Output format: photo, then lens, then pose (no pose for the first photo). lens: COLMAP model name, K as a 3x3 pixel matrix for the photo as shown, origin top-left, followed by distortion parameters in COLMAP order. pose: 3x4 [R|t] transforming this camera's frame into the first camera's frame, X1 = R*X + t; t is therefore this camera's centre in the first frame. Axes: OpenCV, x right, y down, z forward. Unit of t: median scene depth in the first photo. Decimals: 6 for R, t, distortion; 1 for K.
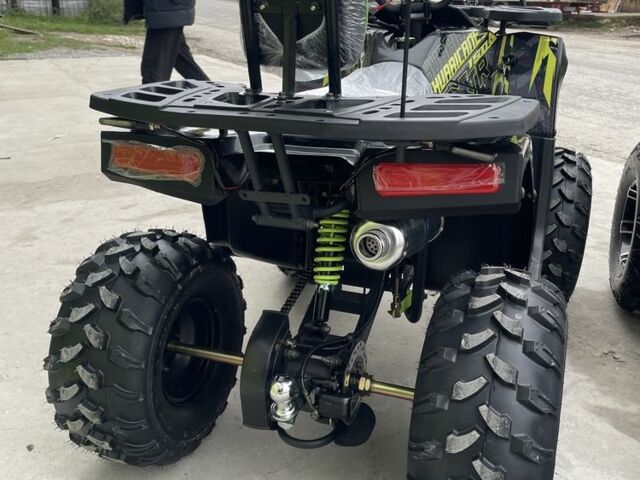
lens RADIAL K [[633.5, 0, 326.2], [0, 633.5, 240.9], [0, 0, 1]] dist [0.076420, -0.031612]
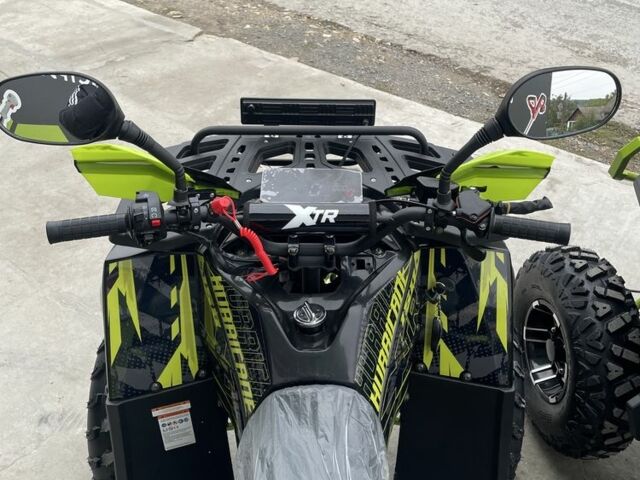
lens RADIAL K [[631.4, 0, 319.6], [0, 631.4, 248.0], [0, 0, 1]] dist [0.144914, -0.308069]
pose [[0.927895, -0.232614, 0.291379, -0.037584], [0.140818, 0.942271, 0.303802, -0.560177], [-0.345227, -0.240865, 0.907085, 0.423480]]
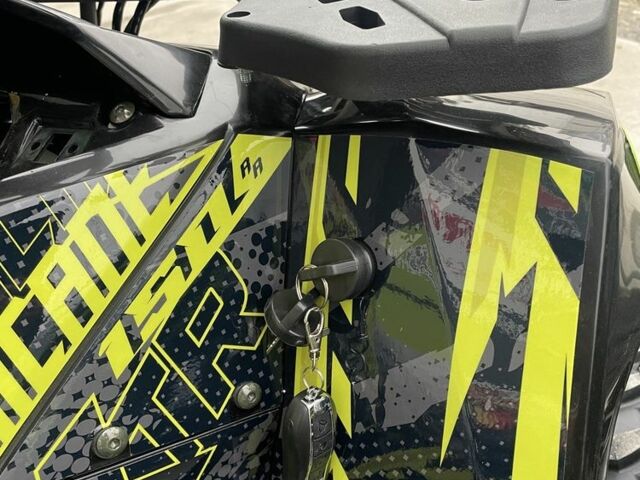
lens RADIAL K [[641.2, 0, 320.0], [0, 641.2, 240.0], [0, 0, 1]] dist [0.084112, -0.081429]
pose [[0.985547, -0.081333, -0.148600, 0.311339], [0.110502, 0.973539, 0.200029, -0.335438], [0.128399, -0.213559, 0.968456, 0.814312]]
